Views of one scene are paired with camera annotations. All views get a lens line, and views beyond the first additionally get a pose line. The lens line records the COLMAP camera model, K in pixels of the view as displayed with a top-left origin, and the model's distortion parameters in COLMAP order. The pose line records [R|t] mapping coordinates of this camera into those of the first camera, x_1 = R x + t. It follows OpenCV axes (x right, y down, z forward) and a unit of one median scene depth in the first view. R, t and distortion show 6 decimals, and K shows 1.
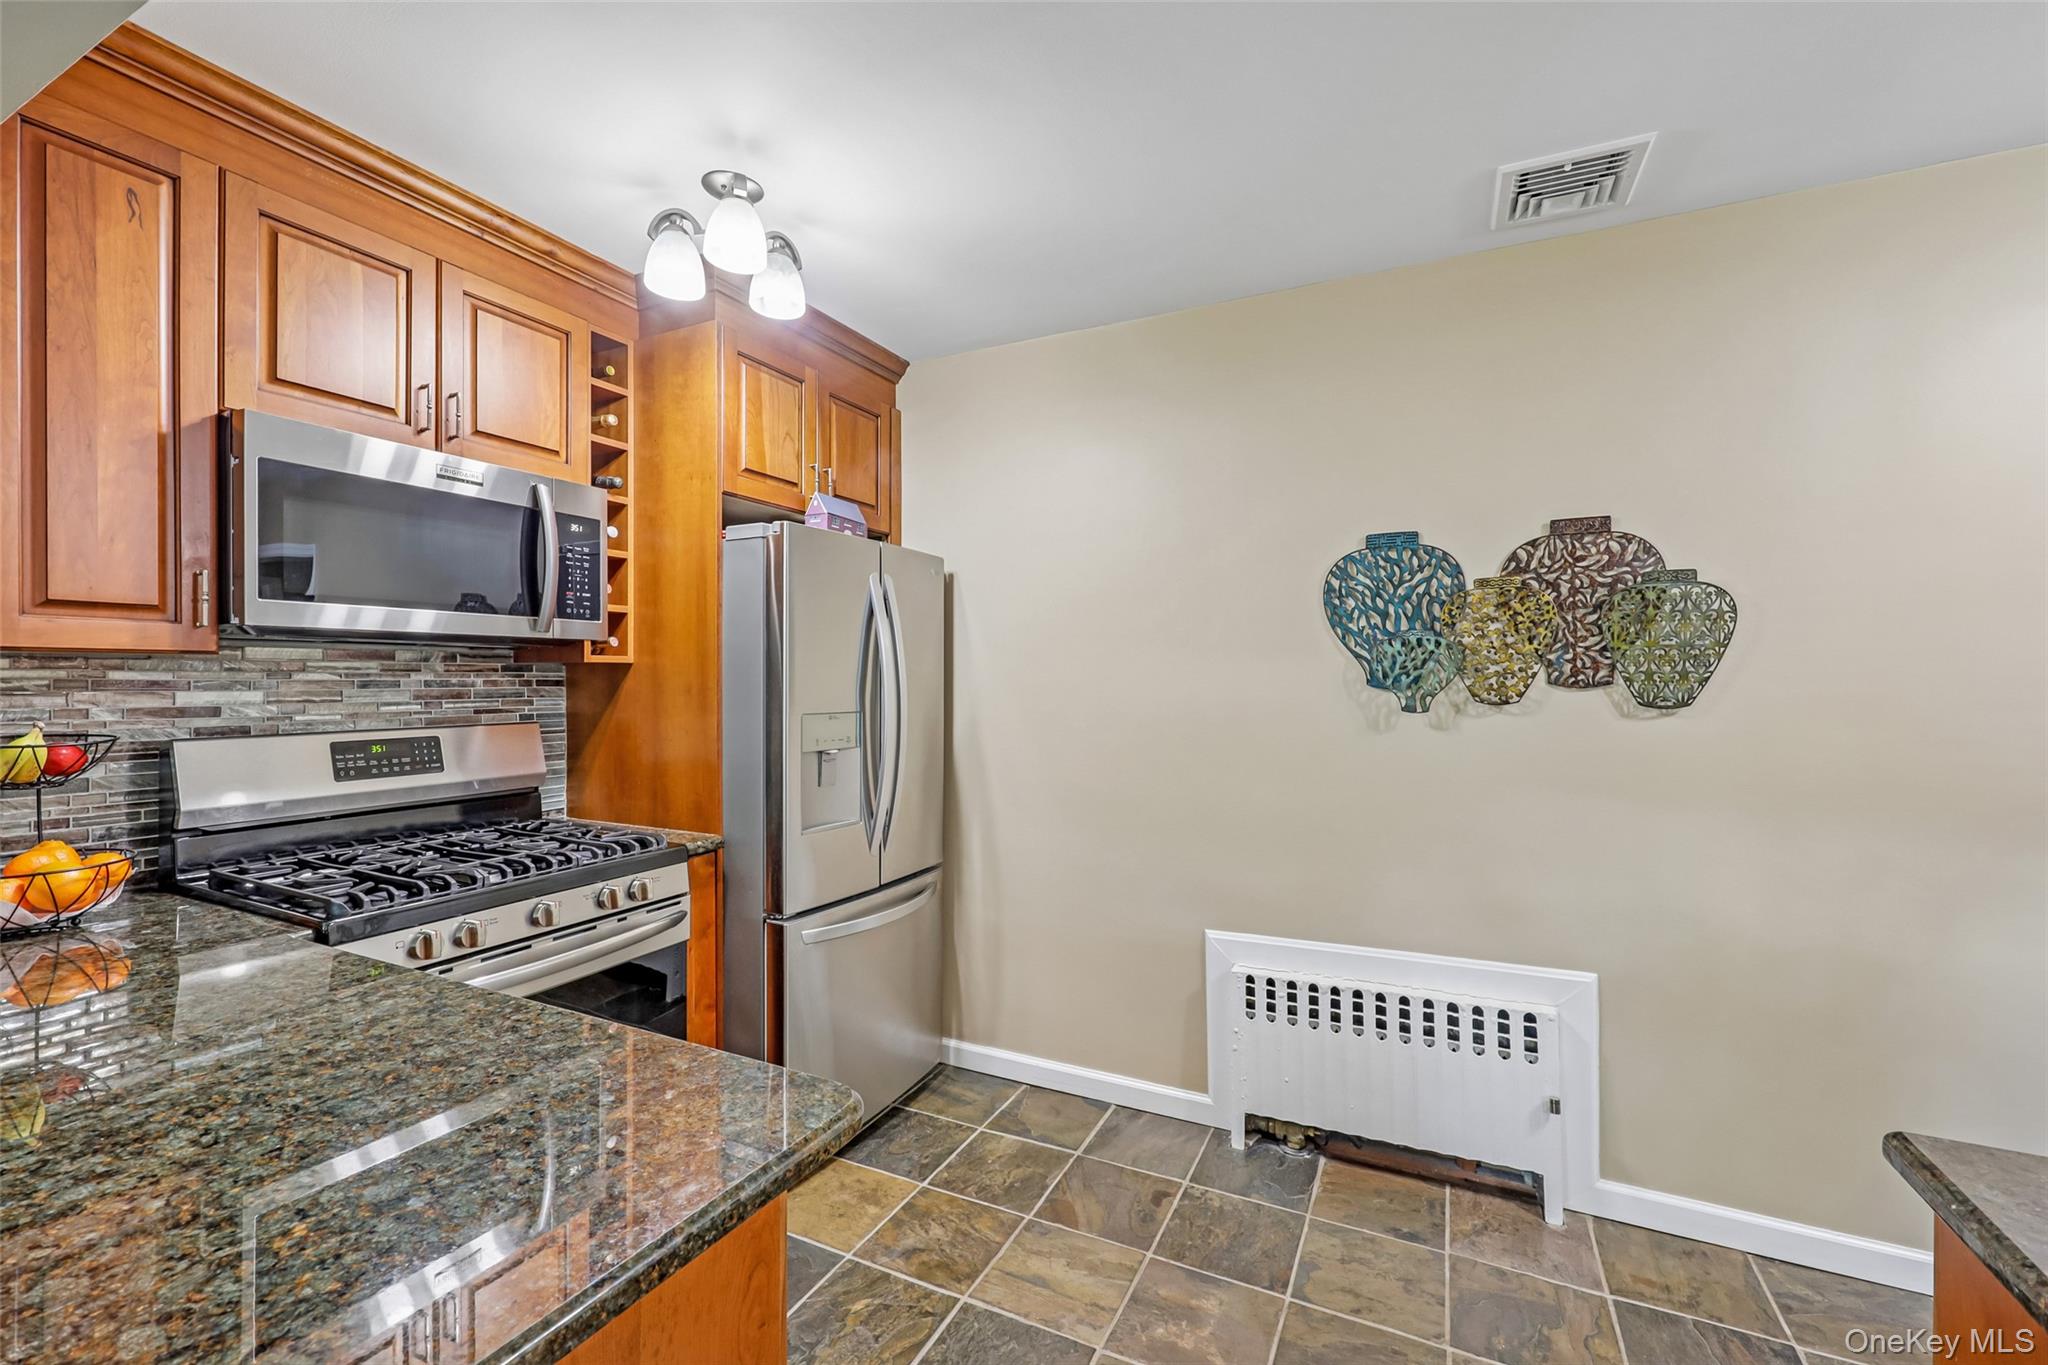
lens RADIAL K [[842.9, 0, 1024.0], [0, 842.9, 682.5], [0, 0, 1]] dist [-0.001177, -0.000044]
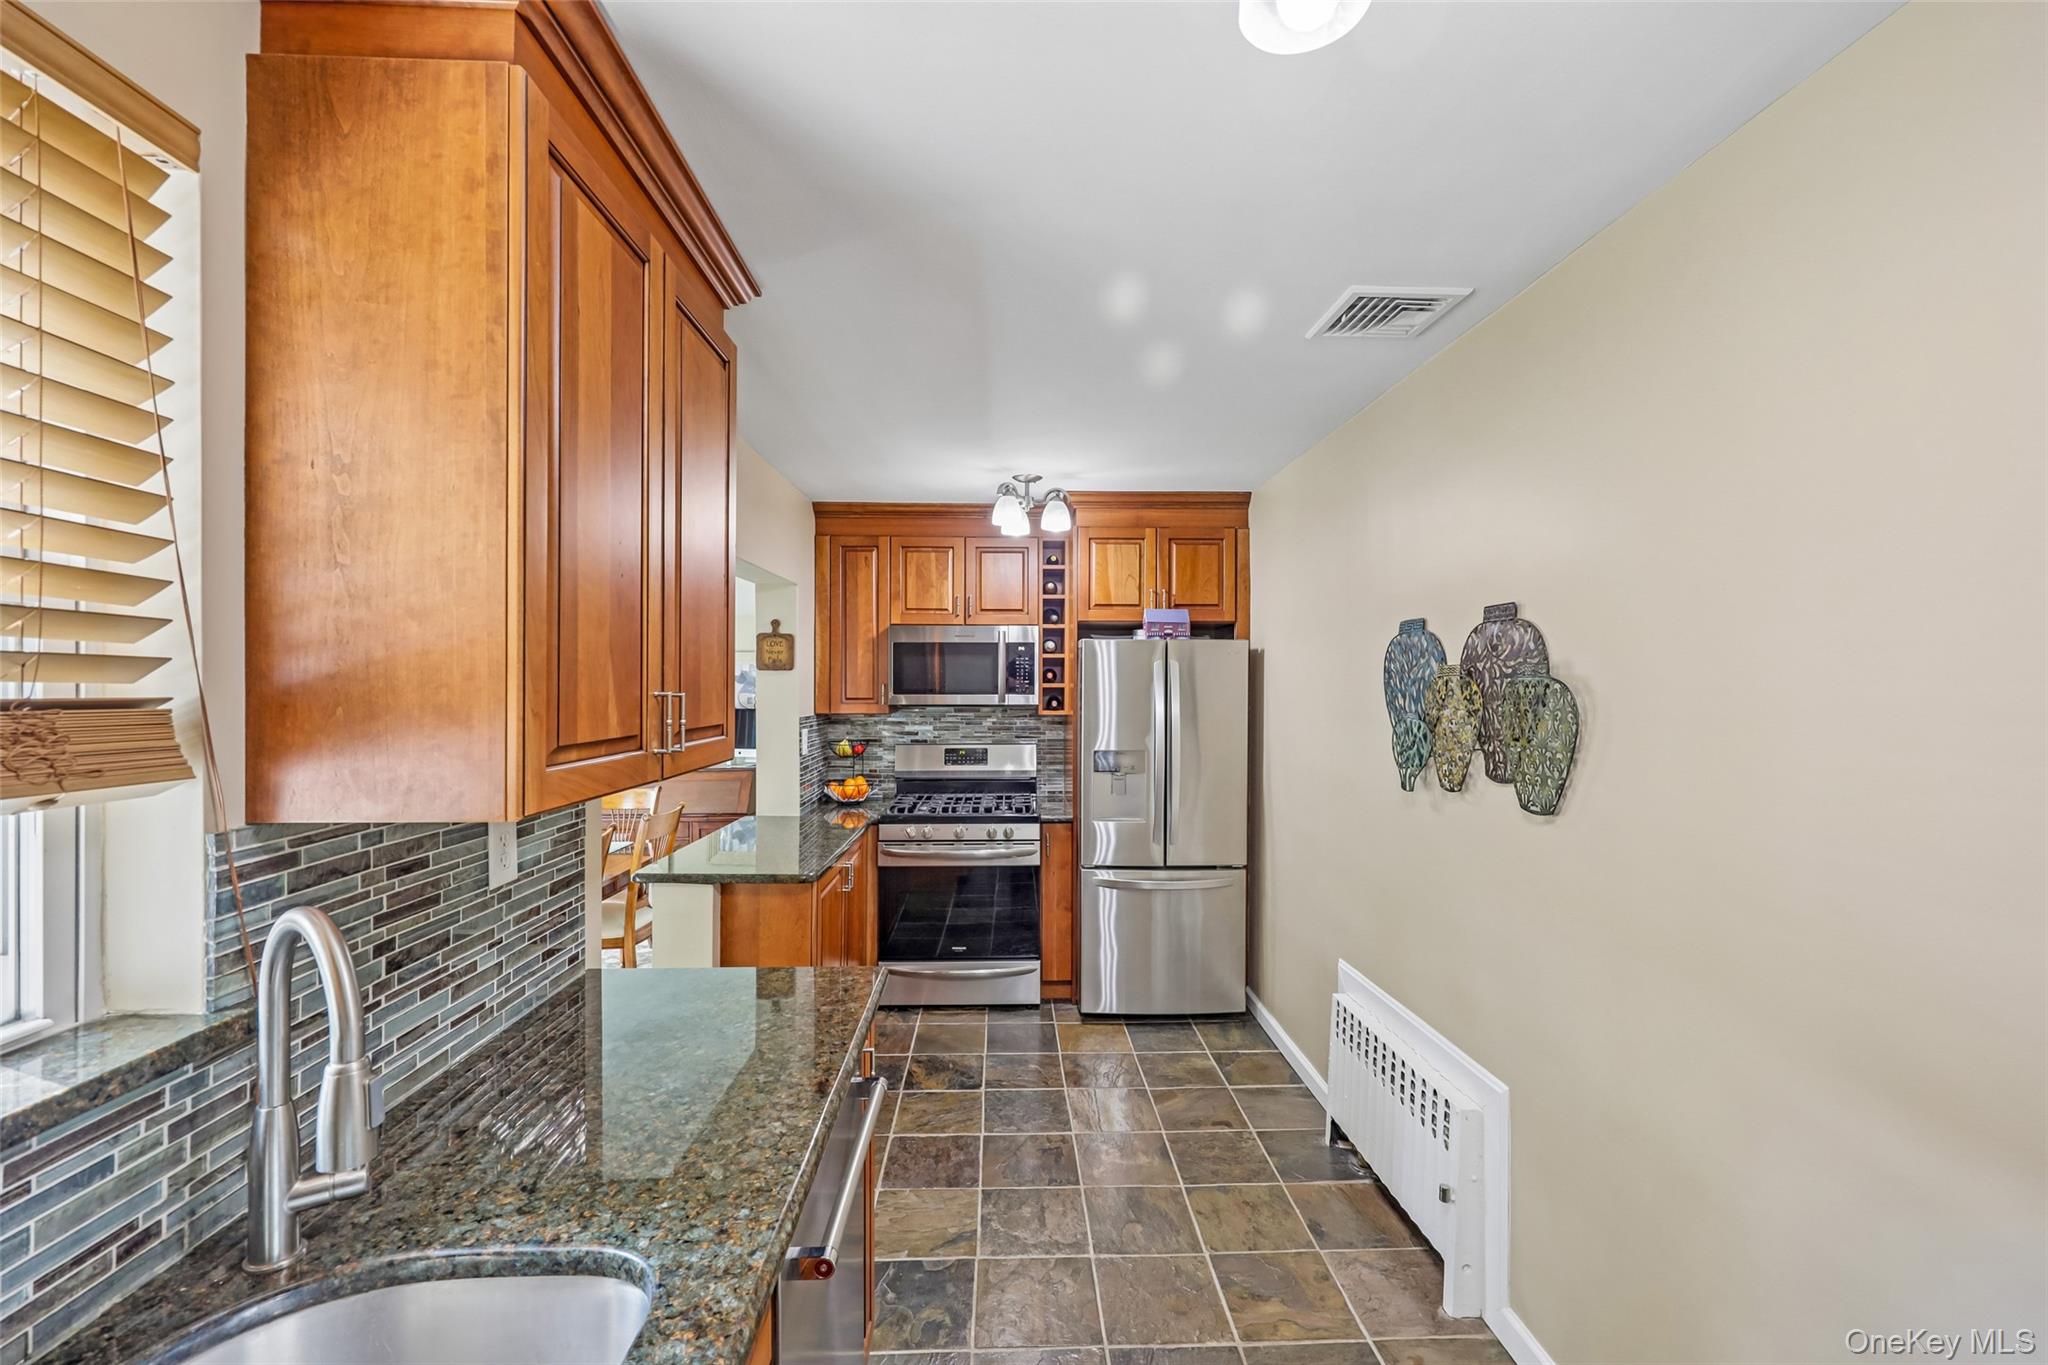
lens RADIAL K [[843.6, 0, 1027.0], [0, 843.6, 692.7], [0, 0, 1]] dist [0.000595, 0.000004]
pose [[0.470431, 0.012376, -0.882350, 1.180752], [-0.008271, 0.999920, 0.009616, -0.094752], [0.882398, 0.002774, 0.470495, 0.074527]]
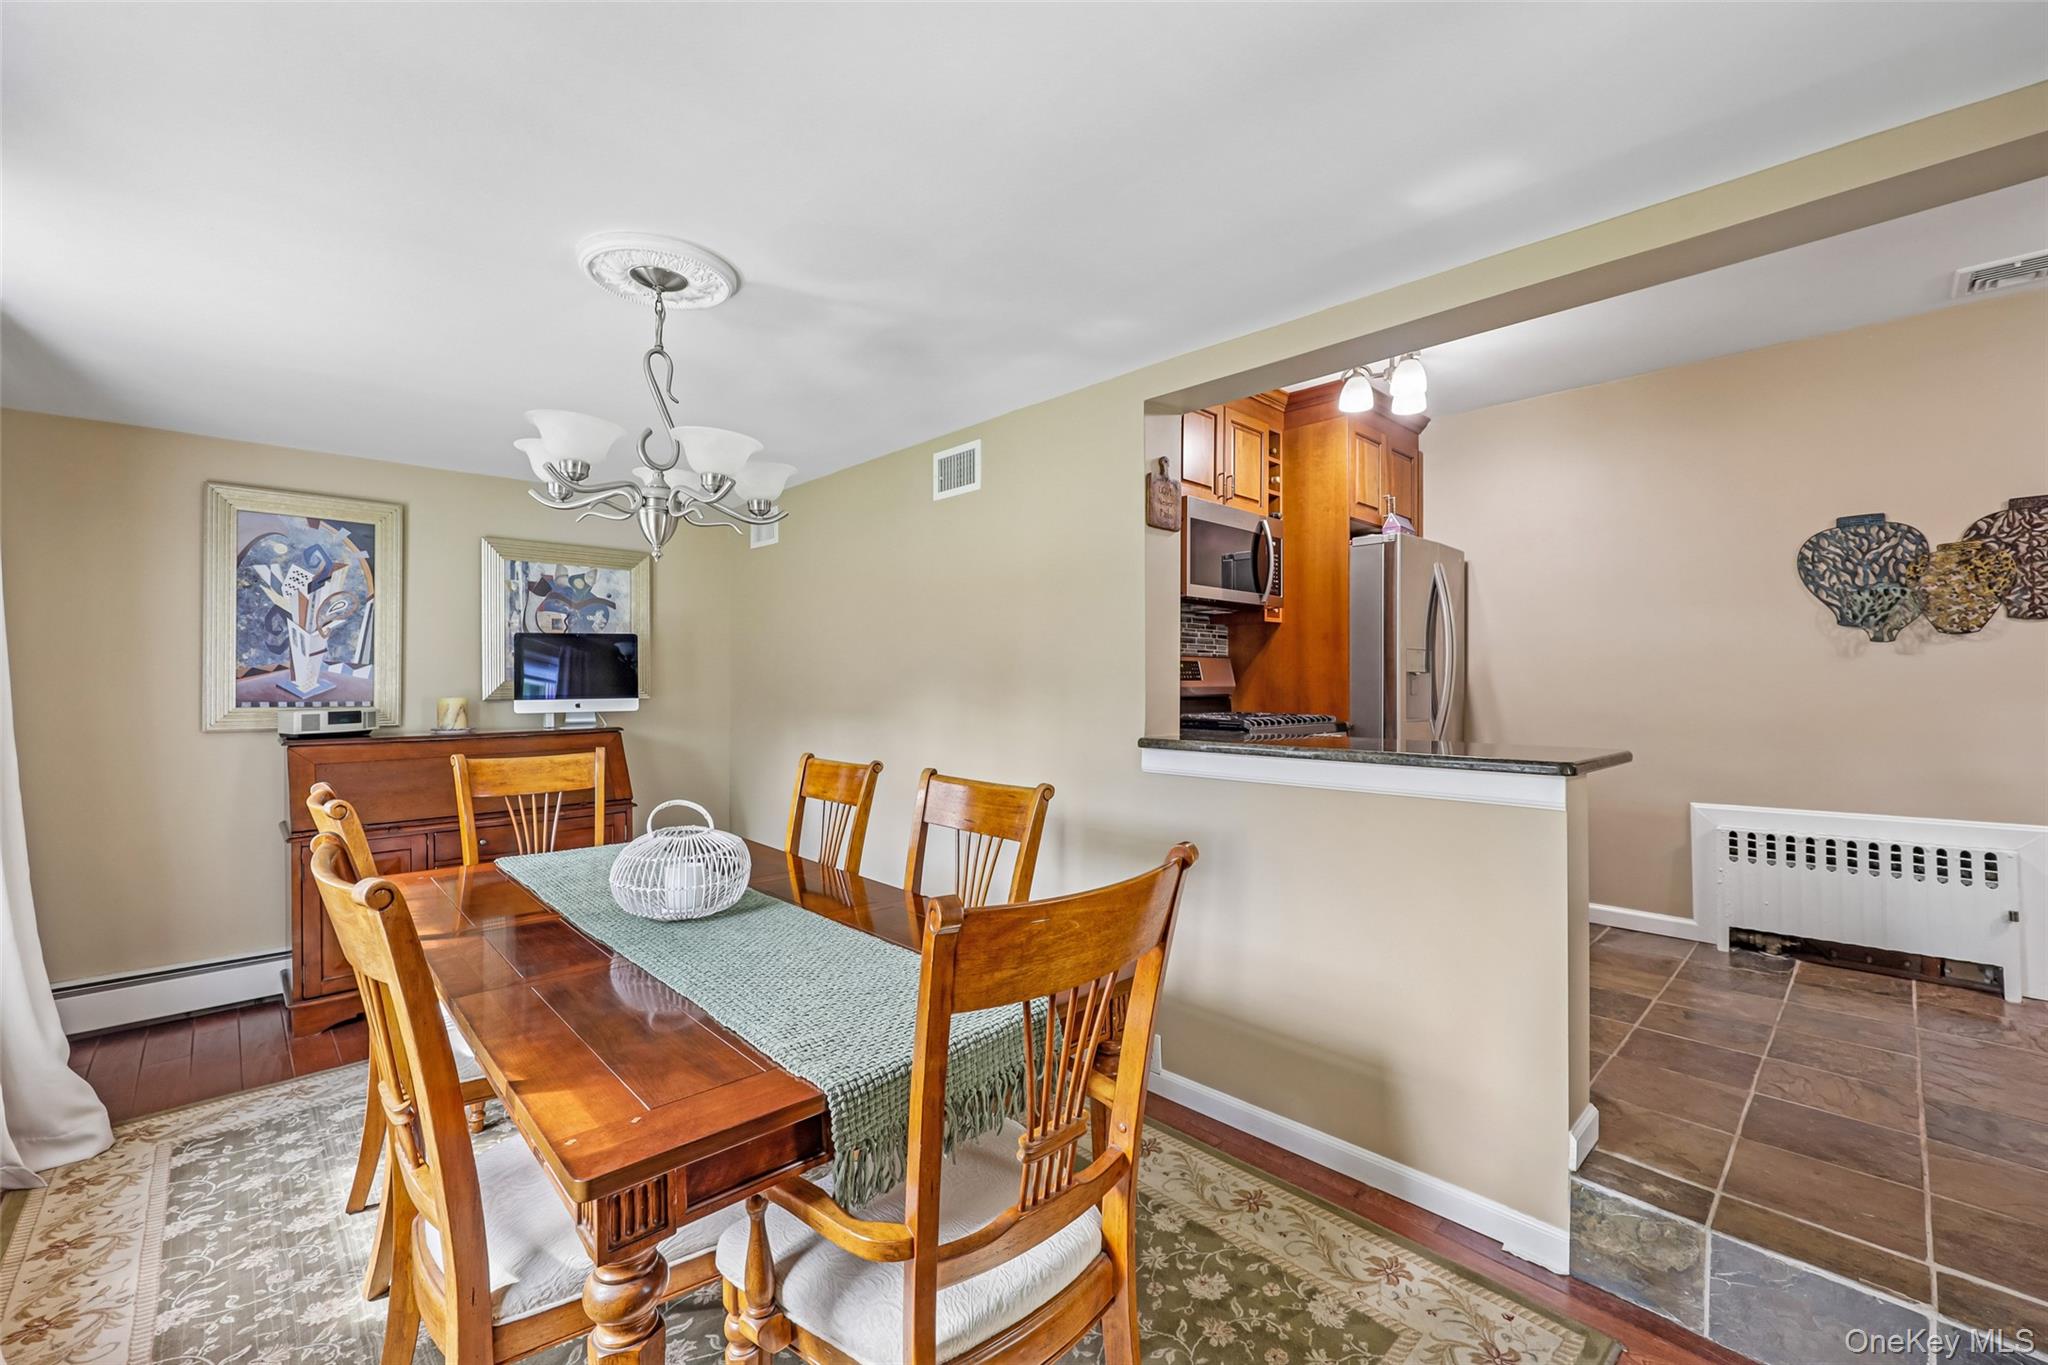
lens RADIAL K [[835.3, 0, 1024.0], [0, 835.3, 682.5], [0, 0, 1]] dist [-0.001422, 0.000195]
pose [[0.941545, 0.000463, -0.336887, -0.417068], [-0.002342, 0.999984, -0.005172, 0.114310], [0.336879, 0.005658, 0.941531, -0.795015]]
